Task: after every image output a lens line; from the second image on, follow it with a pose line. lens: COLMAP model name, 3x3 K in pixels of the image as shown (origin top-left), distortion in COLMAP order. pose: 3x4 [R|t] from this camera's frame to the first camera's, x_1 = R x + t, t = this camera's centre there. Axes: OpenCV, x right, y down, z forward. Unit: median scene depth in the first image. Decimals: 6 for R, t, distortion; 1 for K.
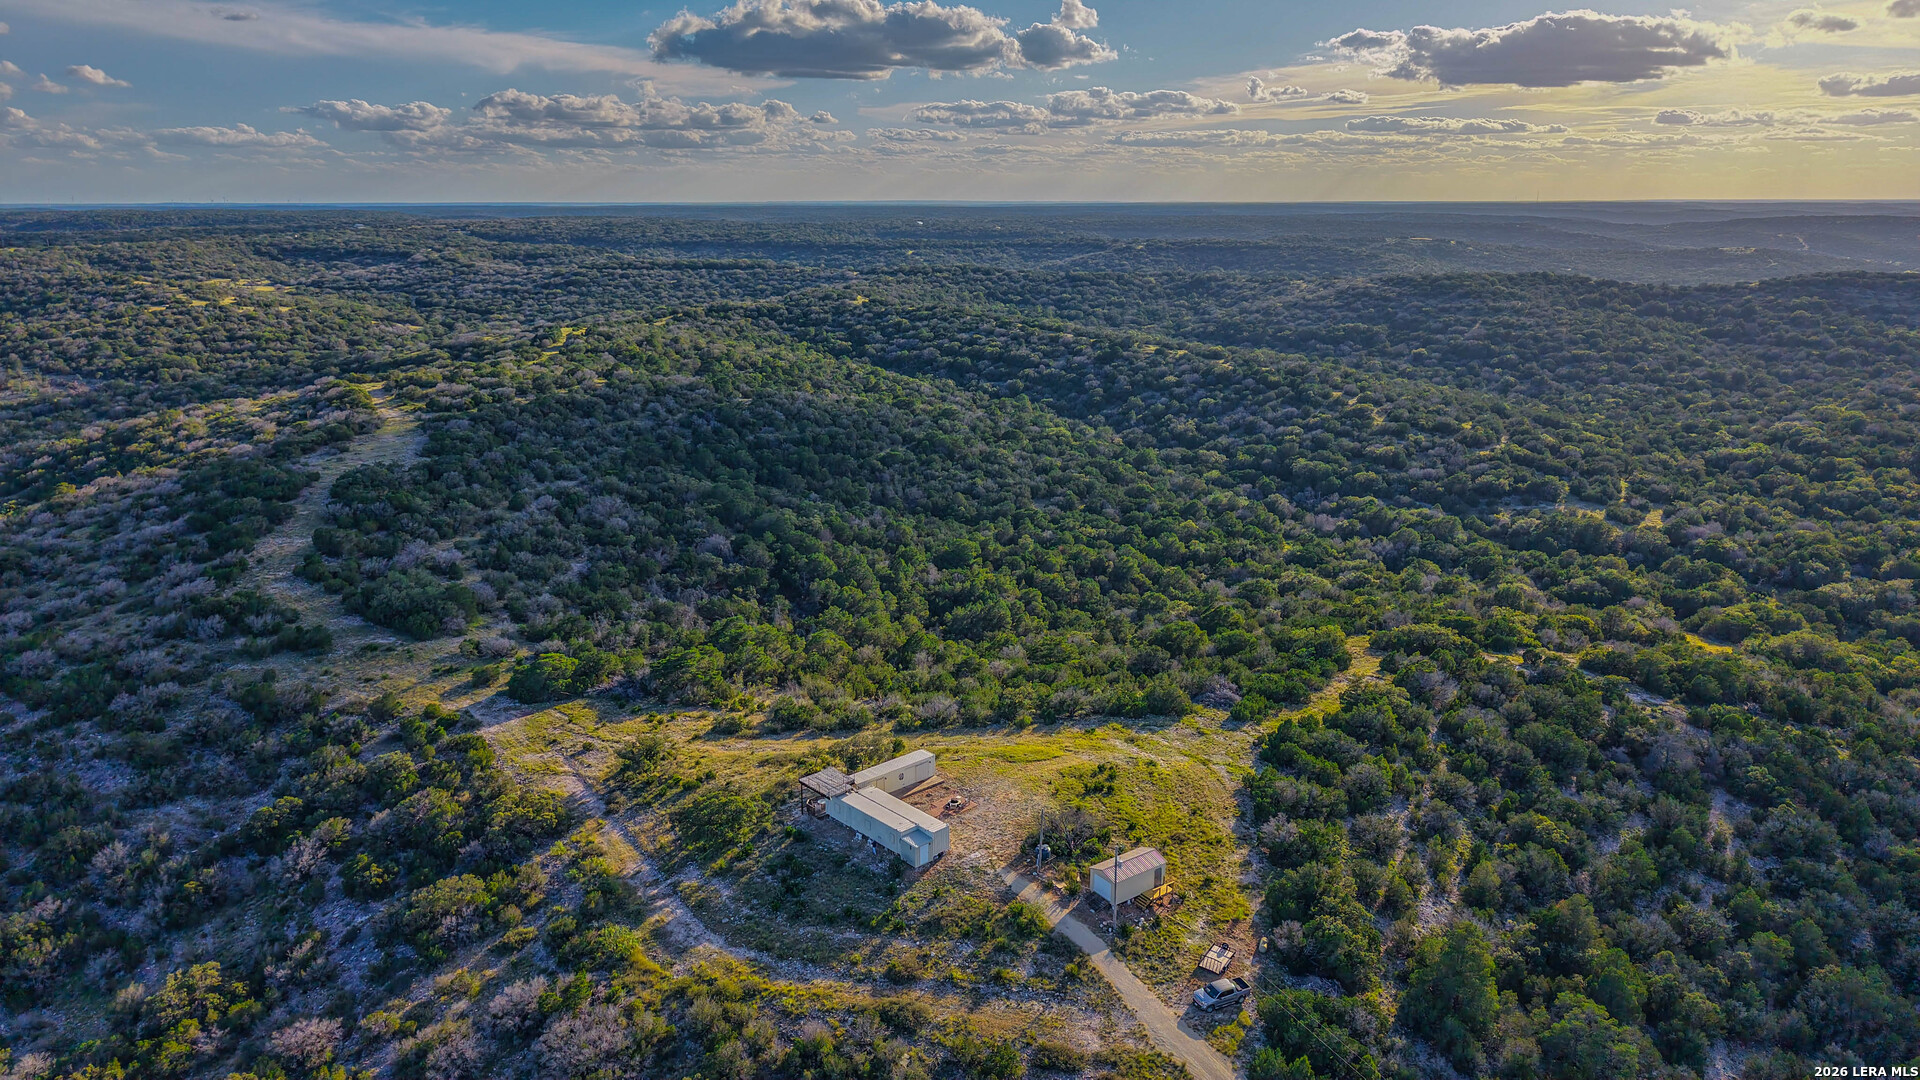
lens RADIAL K [[1317.7, 0, 960.0], [0, 1317.7, 540.0], [0, 0, 1]] dist [0.052763, -0.090338]
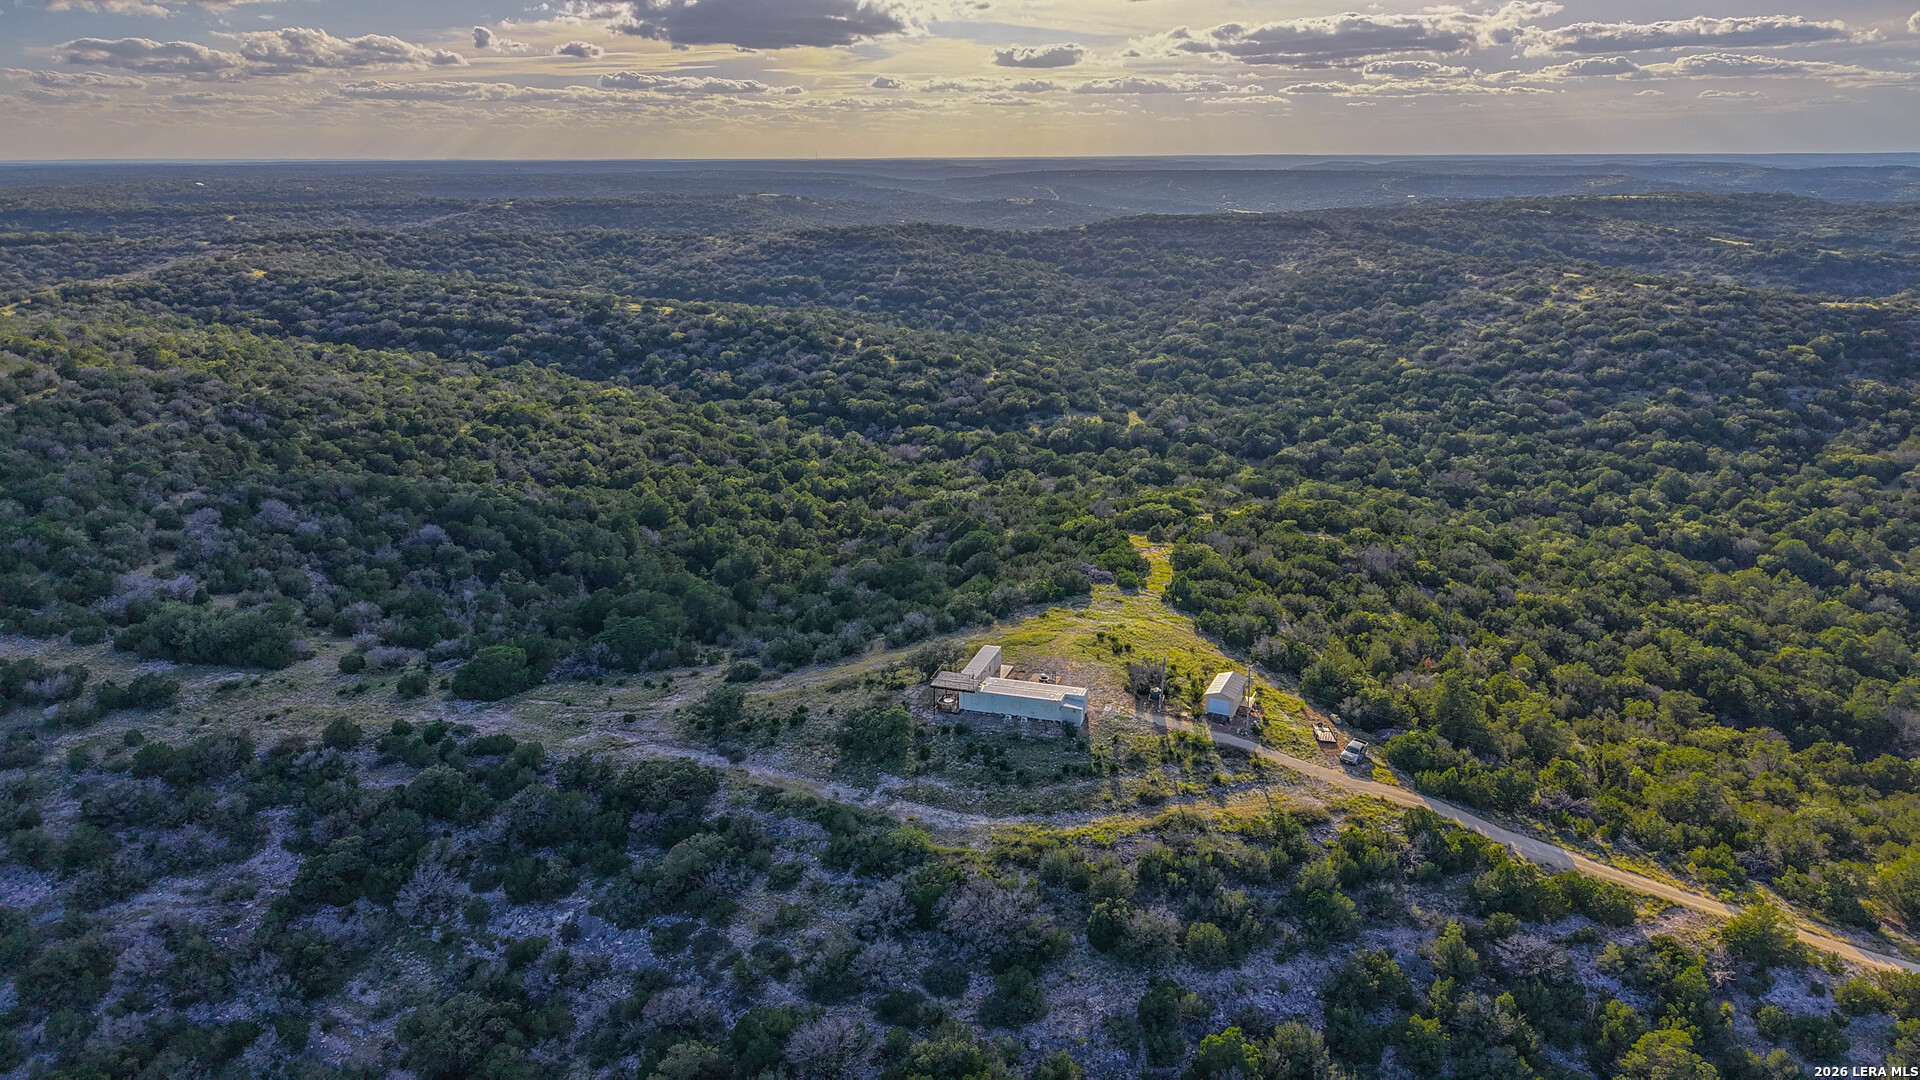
lens RADIAL K [[1317.7, 0, 960.0], [0, 1317.7, 540.0], [0, 0, 1]] dist [0.052763, -0.090338]
pose [[0.864602, -0.142281, 0.481892, -0.131607], [0.127828, 0.989800, 0.062896, -0.001283], [-0.485926, 0.007219, 0.873970, 0.002727]]
